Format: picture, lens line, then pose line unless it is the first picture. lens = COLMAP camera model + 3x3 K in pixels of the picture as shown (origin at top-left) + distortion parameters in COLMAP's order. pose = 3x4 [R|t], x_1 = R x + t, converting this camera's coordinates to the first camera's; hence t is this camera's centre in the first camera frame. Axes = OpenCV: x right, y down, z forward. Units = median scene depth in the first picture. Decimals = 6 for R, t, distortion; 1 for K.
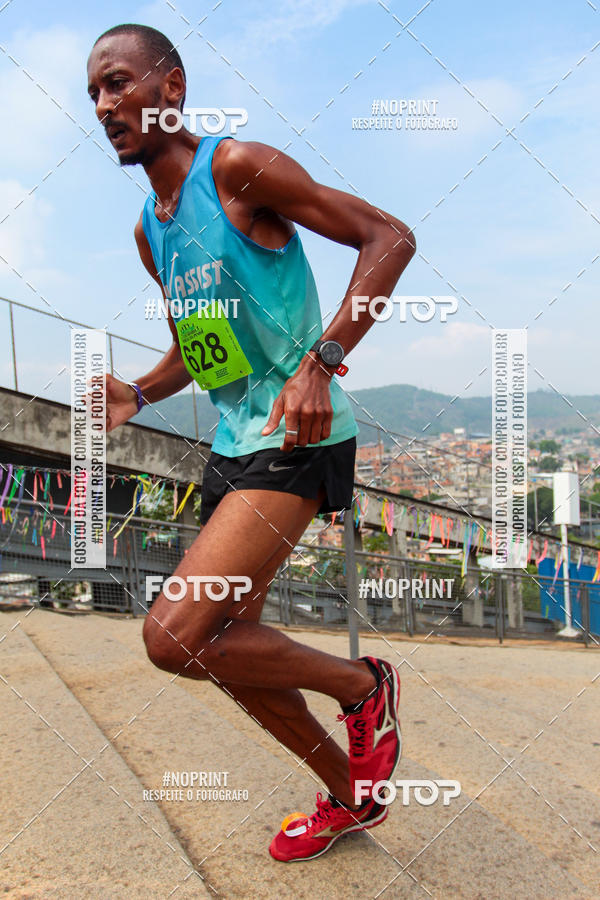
lens RADIAL K [[704.7, 0, 291.6], [0, 704.7, 452.1], [0, 0, 1]] dist [-0.095152, 0.055379]
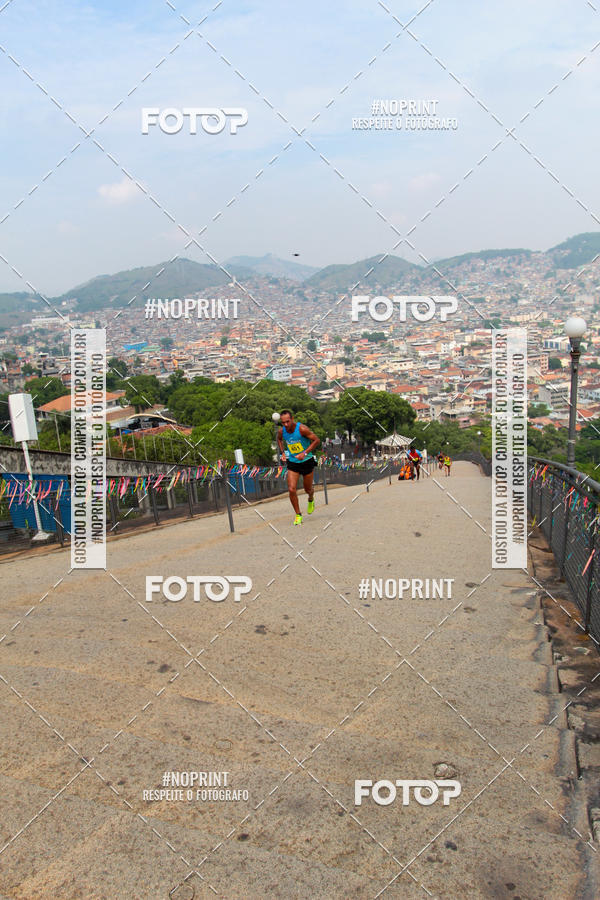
lens RADIAL K [[704.7, 0, 292.8], [0, 704.7, 450.6], [0, 0, 1]] dist [-0.095152, 0.055379]
pose [[0.708101, -0.157419, 0.688340, -0.094833], [0.058450, 0.984555, 0.165033, -0.055802], [-0.703688, -0.076626, 0.706365, -0.101477]]
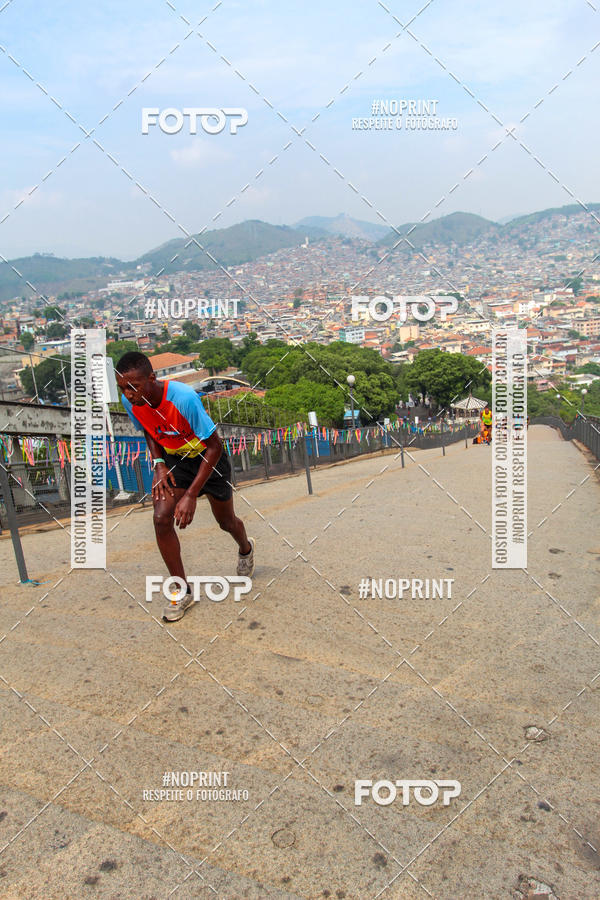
lens RADIAL K [[704.7, 0, 293.0], [0, 704.7, 450.6], [0, 0, 1]] dist [-0.095152, 0.055379]
pose [[0.775229, -0.187580, 0.603186, -0.103603], [0.072250, 0.974956, 0.210336, -0.056888], [-0.627534, -0.119478, 0.769367, -0.097000]]
